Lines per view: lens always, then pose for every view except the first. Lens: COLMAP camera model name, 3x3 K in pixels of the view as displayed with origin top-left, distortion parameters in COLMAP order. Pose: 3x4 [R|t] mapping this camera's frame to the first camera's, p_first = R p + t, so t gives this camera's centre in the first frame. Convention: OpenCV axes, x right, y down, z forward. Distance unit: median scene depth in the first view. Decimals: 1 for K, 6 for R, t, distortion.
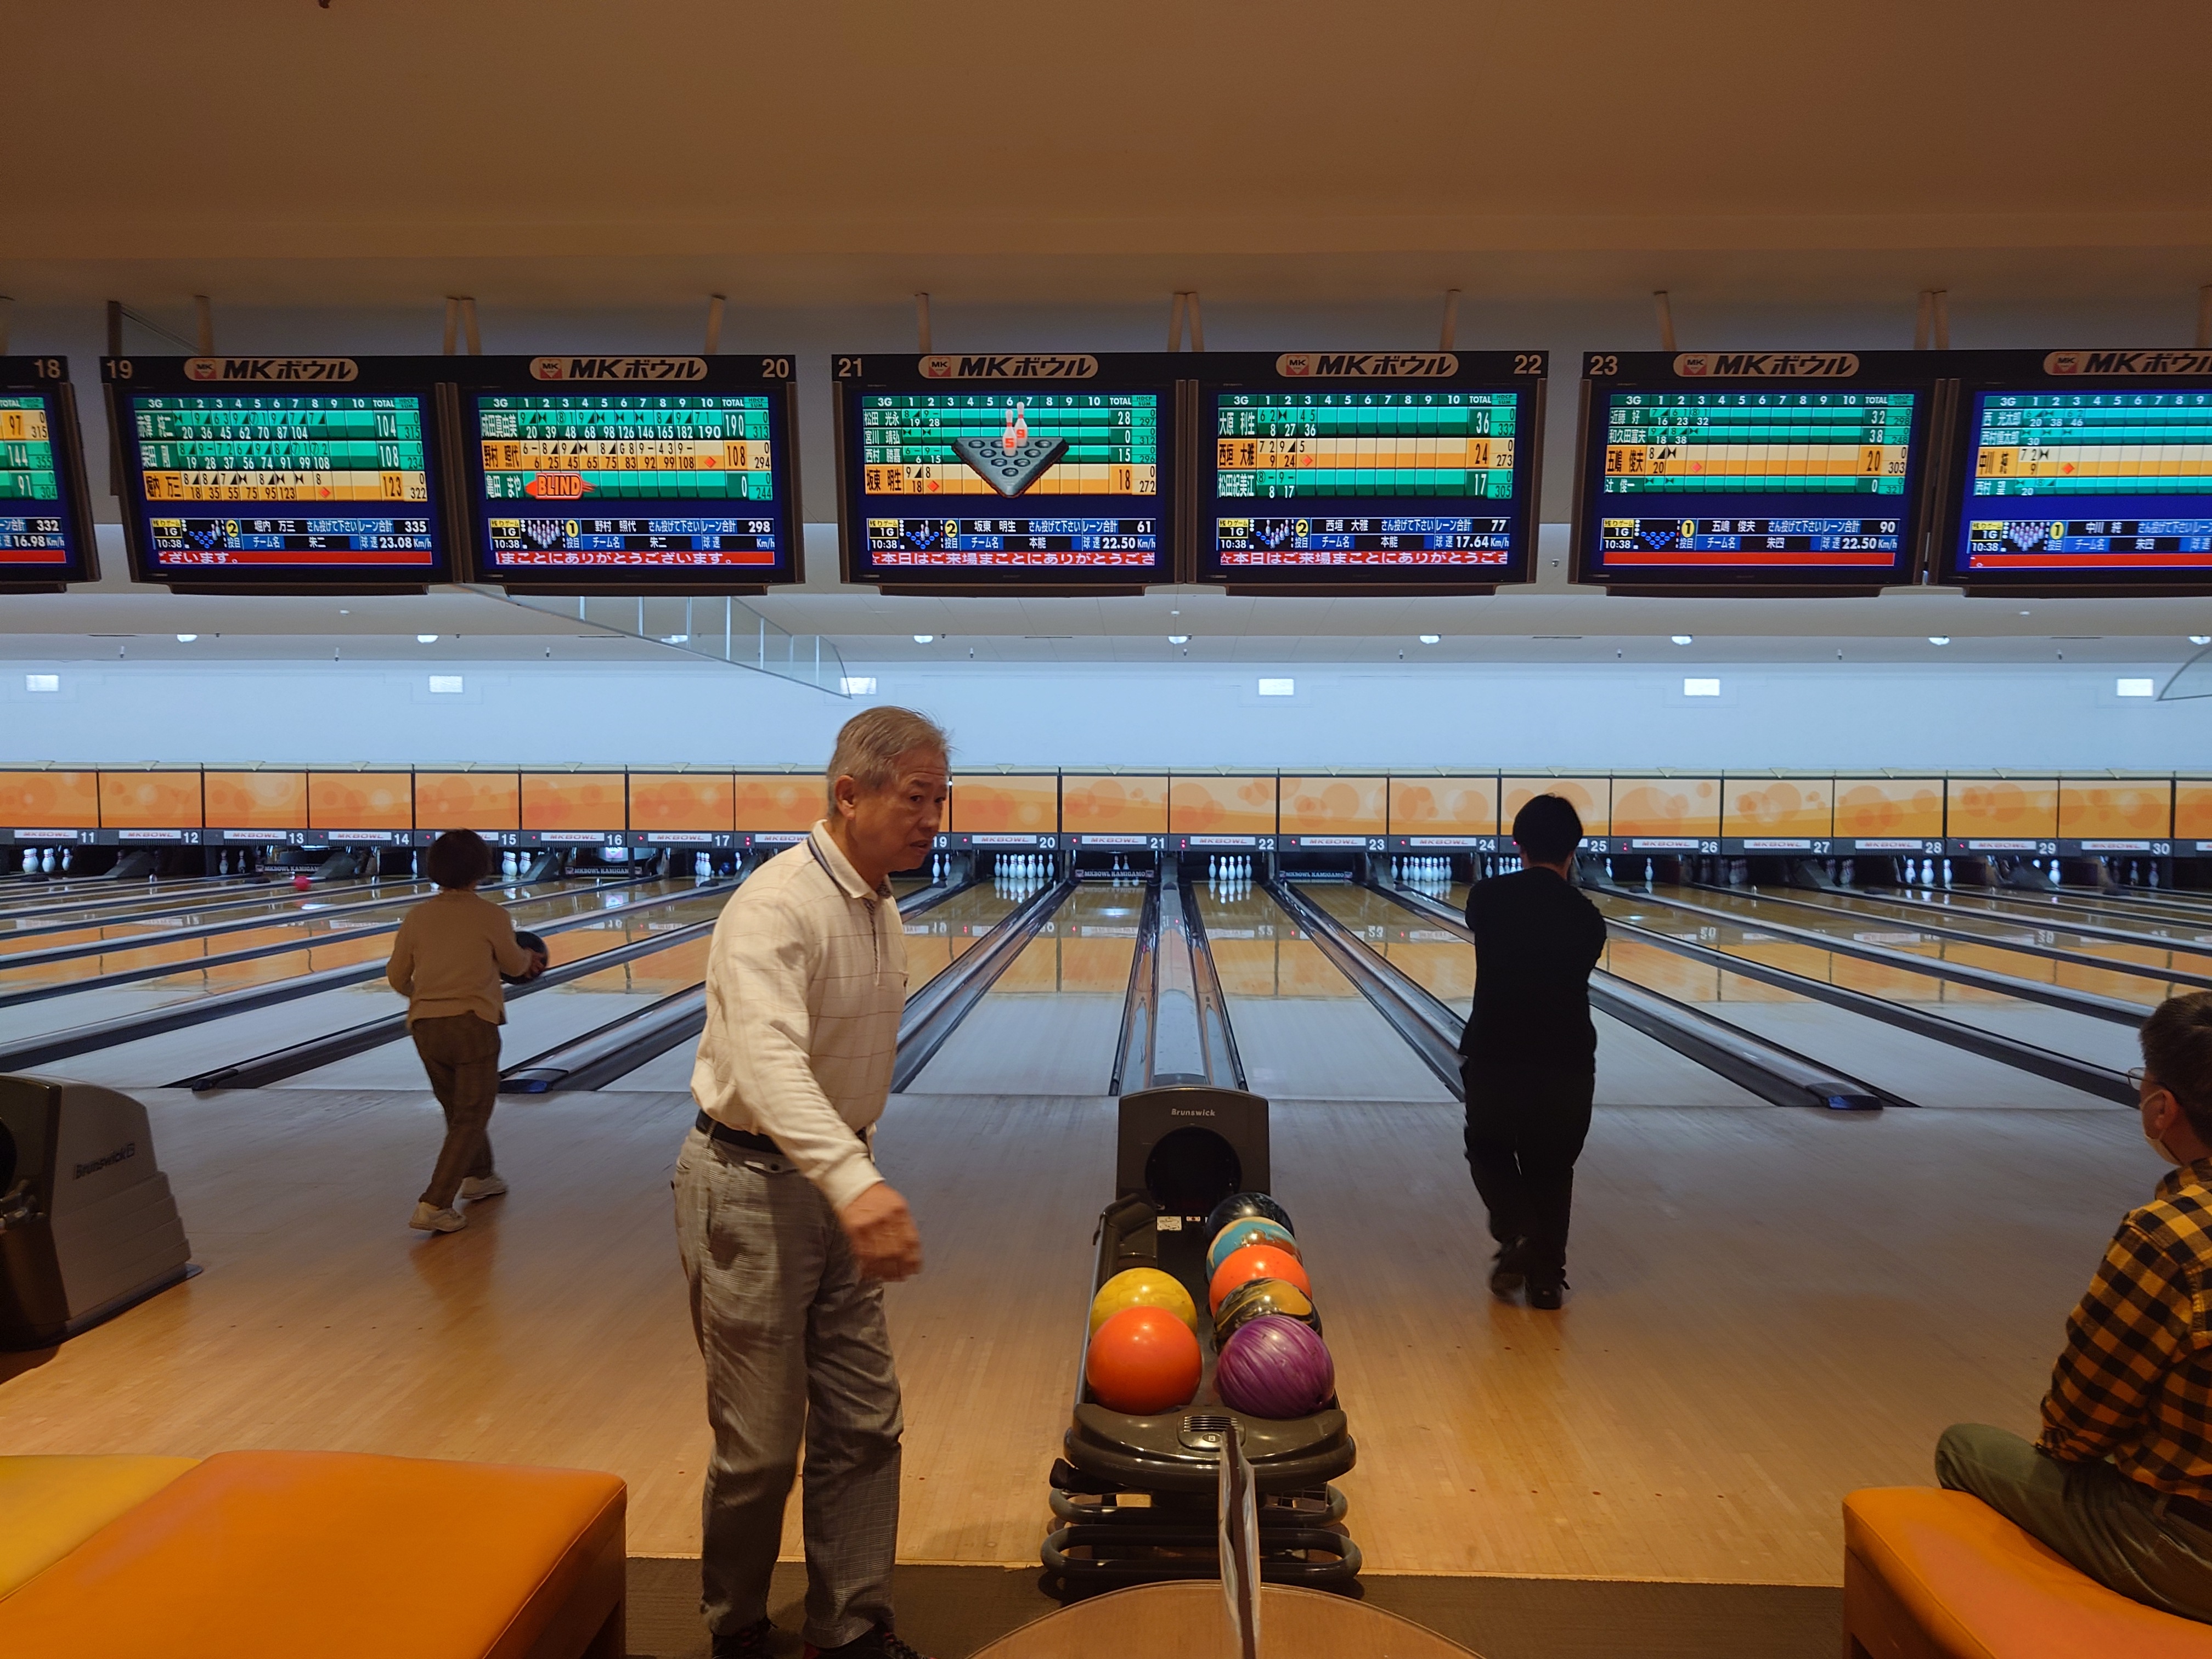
lens RADIAL K [[1605.8, 0, 1114.1], [0, 1605.8, 832.2], [0, 0, 1]] dist [-0.005343, 0.010200]
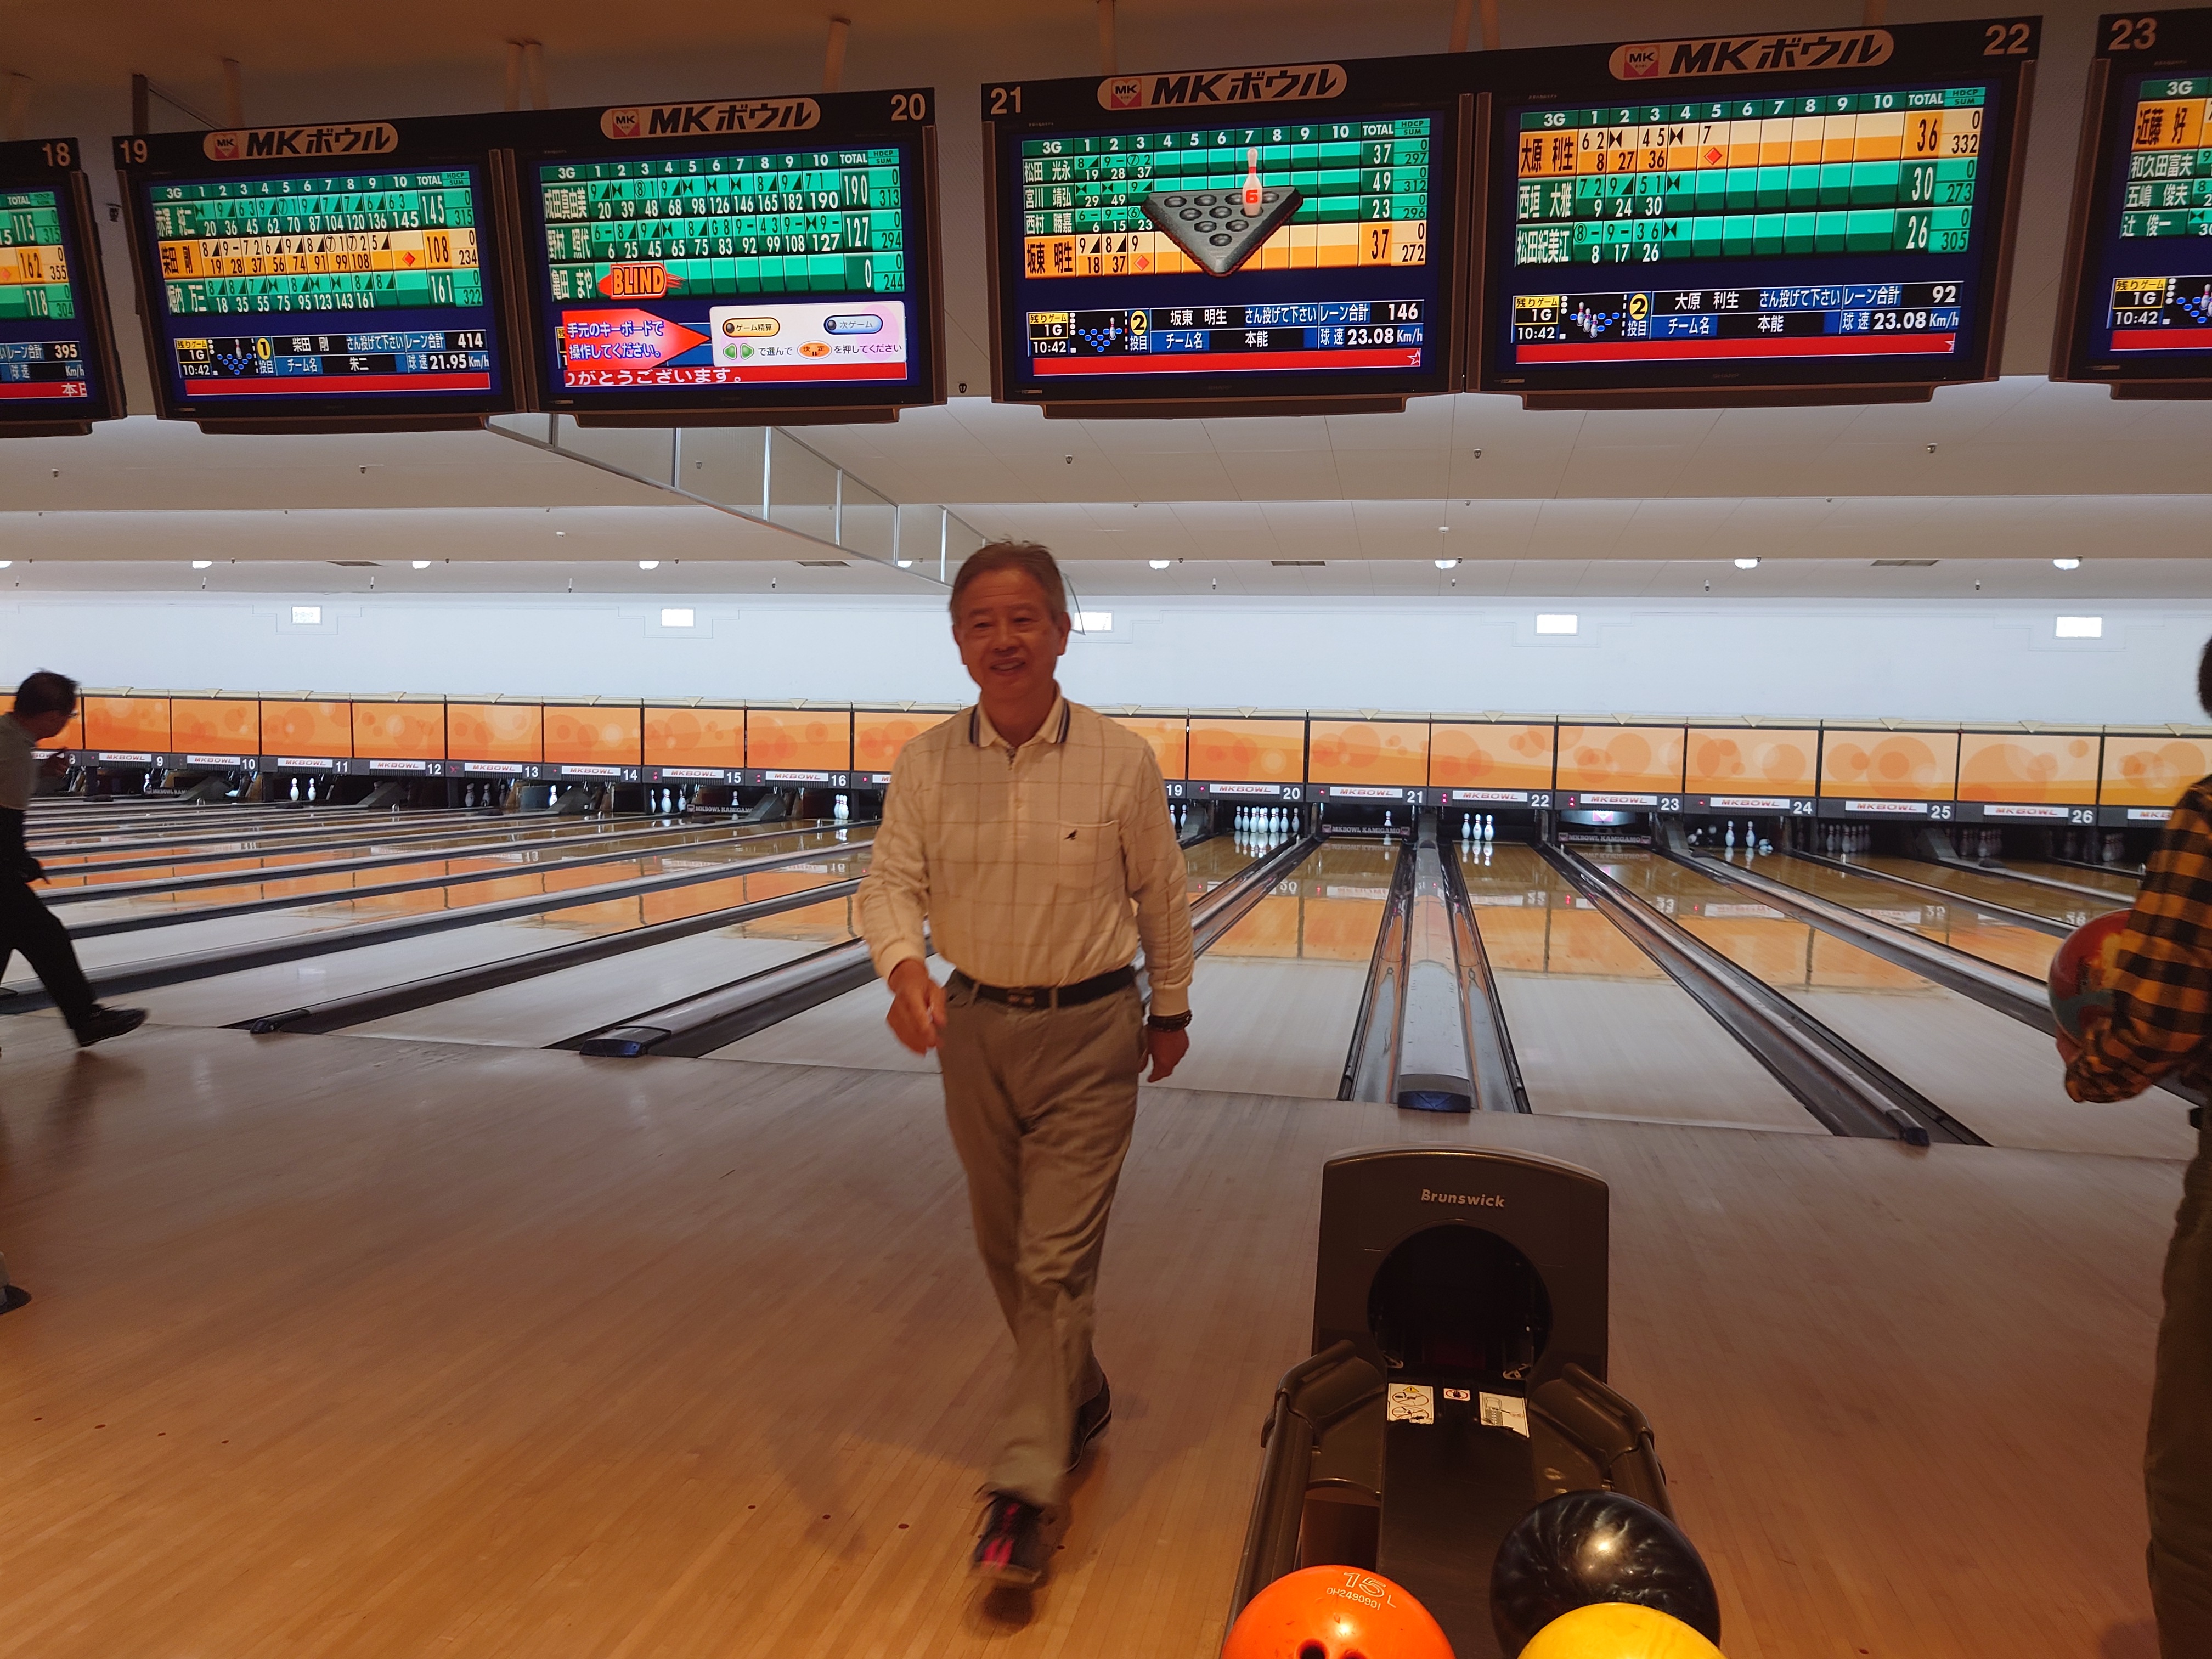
lens RADIAL K [[1600.9, 0, 1094.6], [0, 1600.9, 844.0], [0, 0, 1]] dist [-0.004499, 0.005472]
pose [[0.985124, 0.028351, -0.169490, 0.009141], [-0.023065, 0.999187, 0.033079, 0.024785], [0.170290, -0.028678, 0.984977, 0.270187]]
